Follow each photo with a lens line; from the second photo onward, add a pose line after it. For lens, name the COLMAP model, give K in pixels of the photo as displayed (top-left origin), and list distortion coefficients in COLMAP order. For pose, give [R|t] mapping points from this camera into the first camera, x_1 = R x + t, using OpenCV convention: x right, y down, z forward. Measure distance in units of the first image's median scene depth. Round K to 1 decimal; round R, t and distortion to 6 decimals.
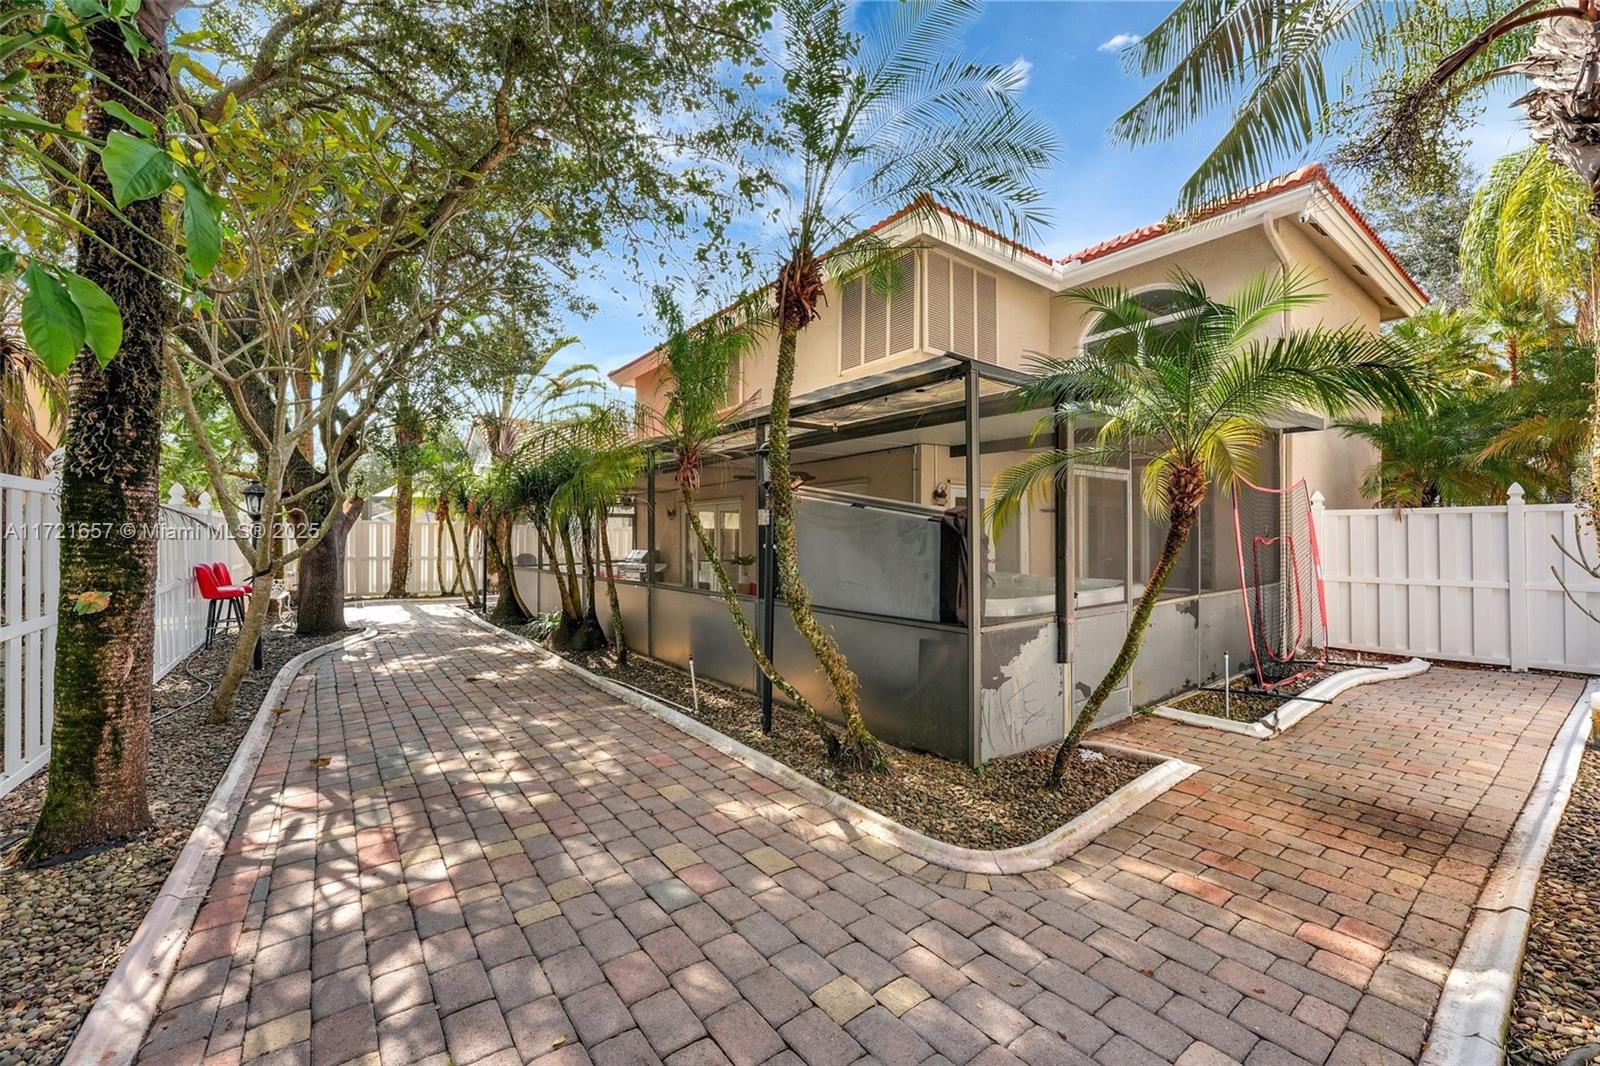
lens RADIAL K [[649.8, 0, 798.2], [0, 649.8, 539.0], [0, 0, 1]] dist [-0.030019, 0.004270]
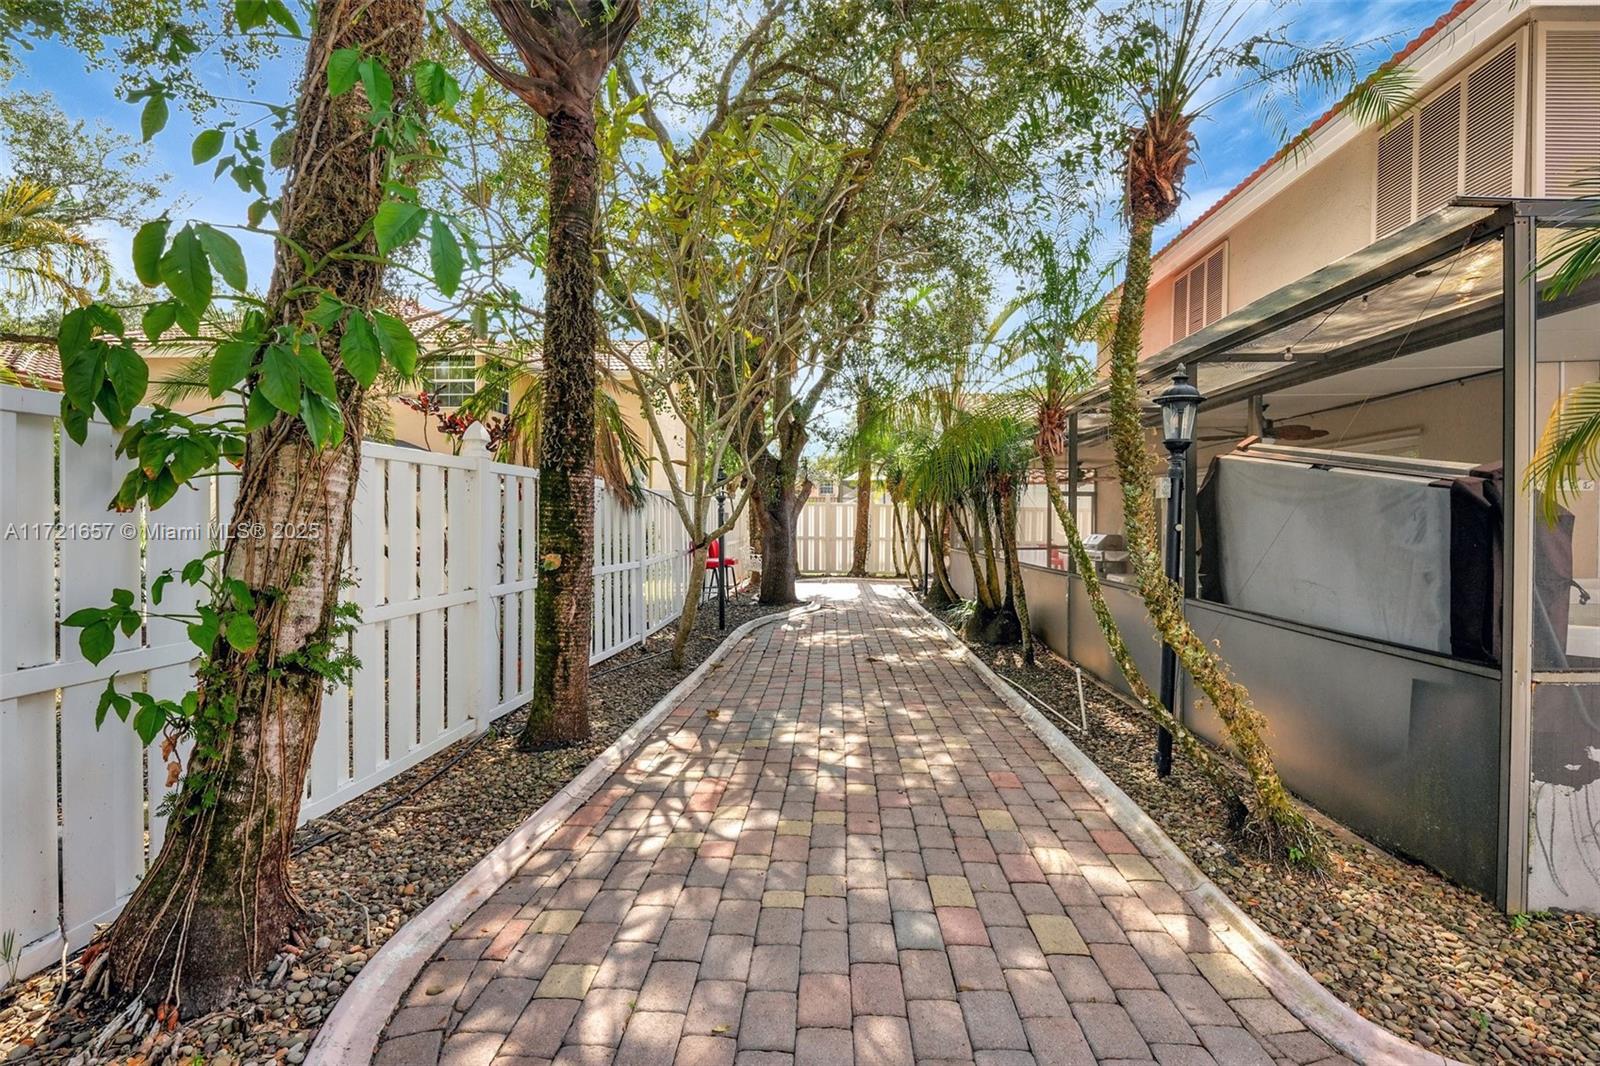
lens RADIAL K [[724.1, 0, 796.7], [0, 724.1, 536.2], [0, 0, 1]] dist [-0.015430, 0.000386]
pose [[0.770898, 0.017773, -0.636711, 0.202031], [-0.006105, 0.999771, 0.020515, 0.009856], [0.636930, -0.011928, 0.770830, 0.124467]]
